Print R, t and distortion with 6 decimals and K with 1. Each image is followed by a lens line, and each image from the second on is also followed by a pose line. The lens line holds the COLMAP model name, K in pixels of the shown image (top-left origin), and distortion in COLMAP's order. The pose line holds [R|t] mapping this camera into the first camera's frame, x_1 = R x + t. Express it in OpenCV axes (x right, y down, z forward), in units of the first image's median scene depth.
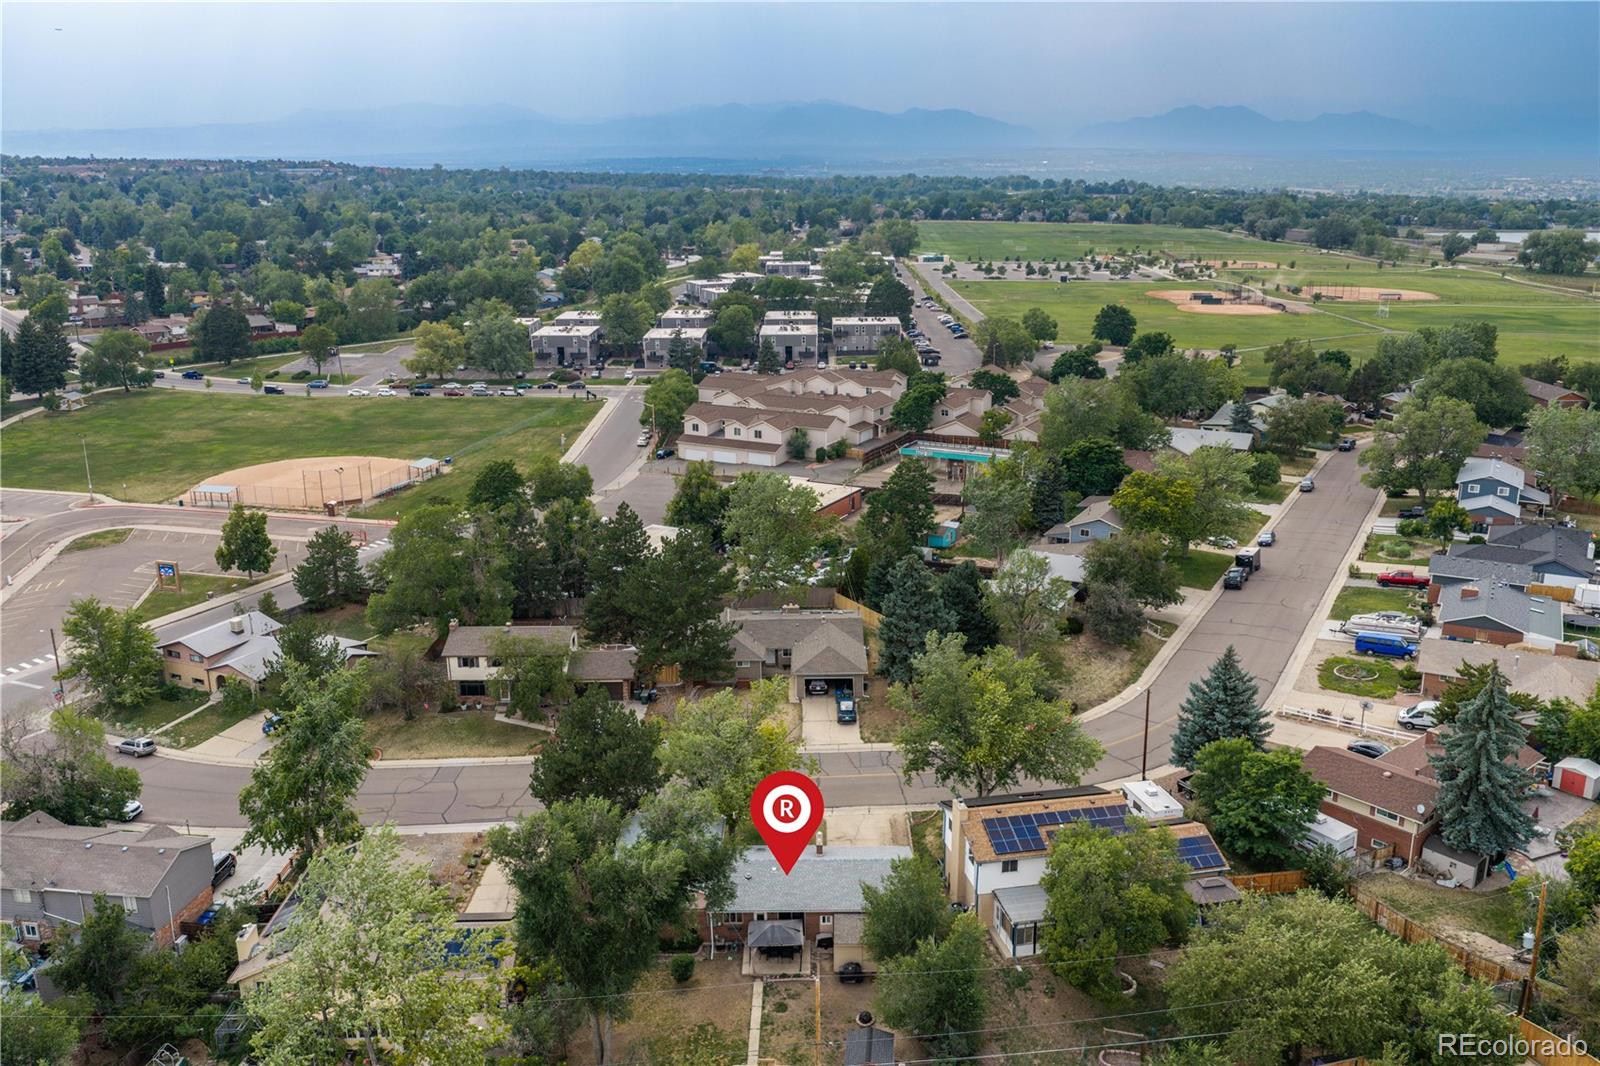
lens RADIAL K [[1325.3, 0, 804.7], [0, 1325.3, 536.6], [0, 0, 1]] dist [0.013534, -0.025672]
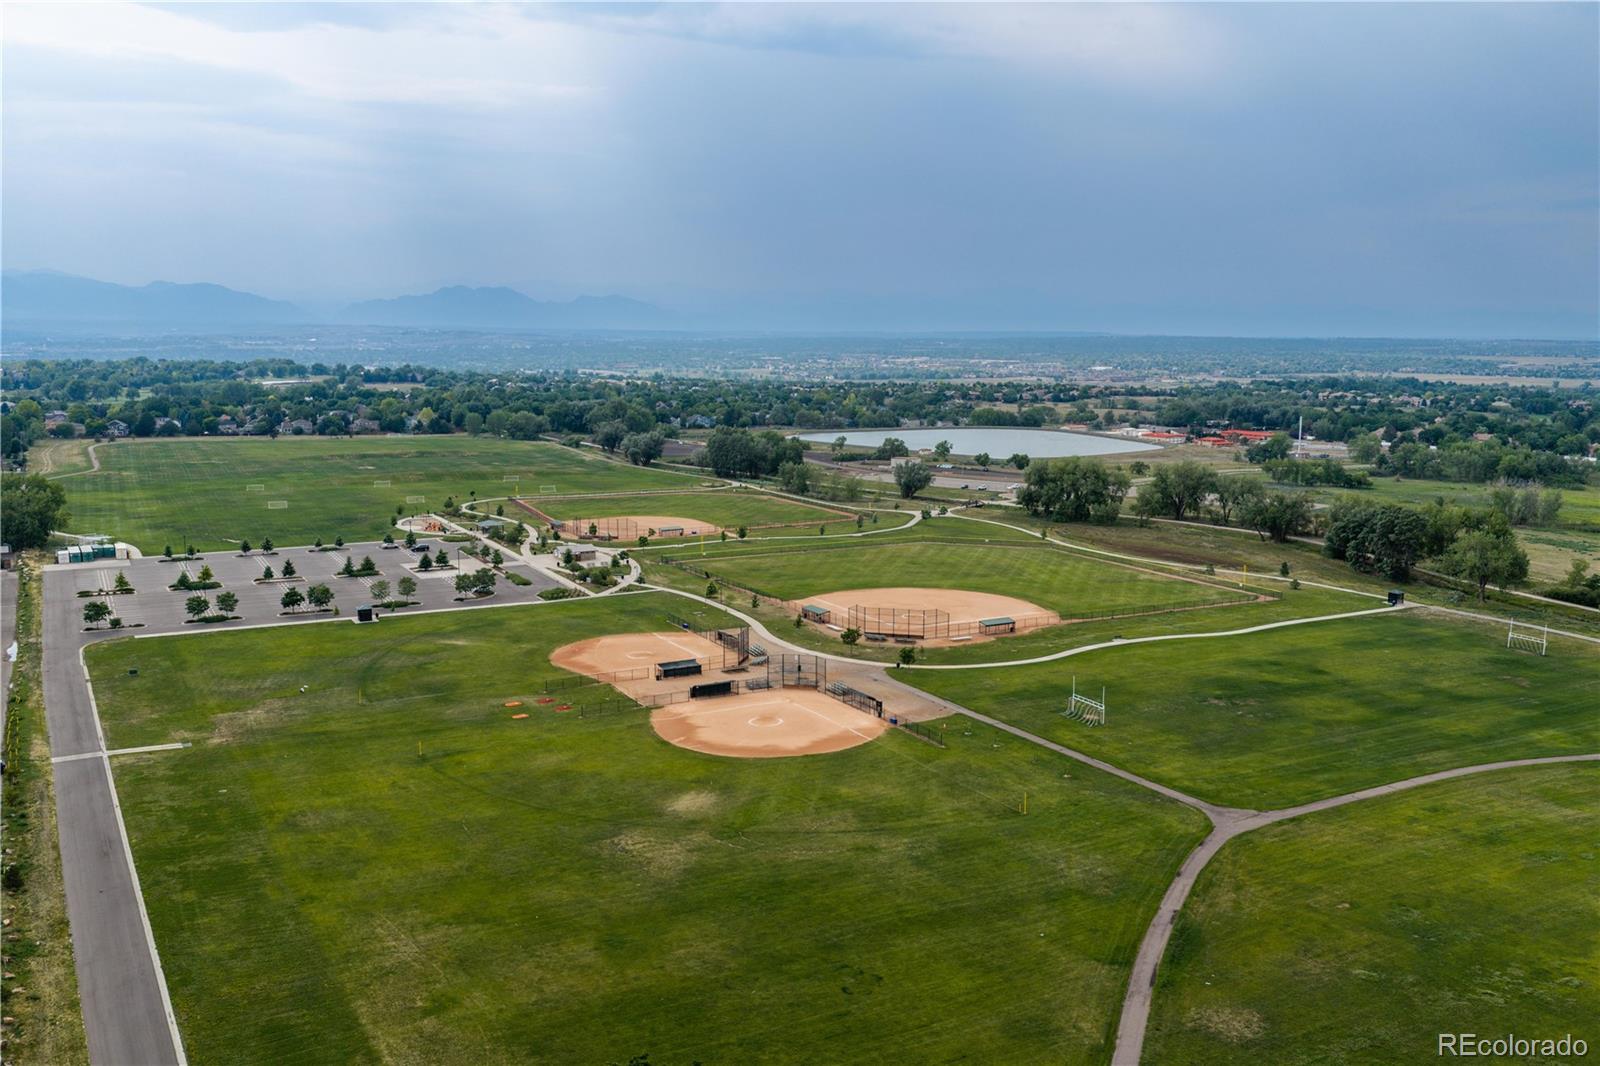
lens RADIAL K [[1325.3, 0, 800.6], [0, 1325.3, 530.7], [0, 0, 1]] dist [0.013534, -0.025672]
pose [[0.867496, -0.067133, 0.492893, 0.051328], [0.131180, 0.986651, -0.096495, -0.083089], [-0.479835, 0.148367, 0.864723, 0.265311]]
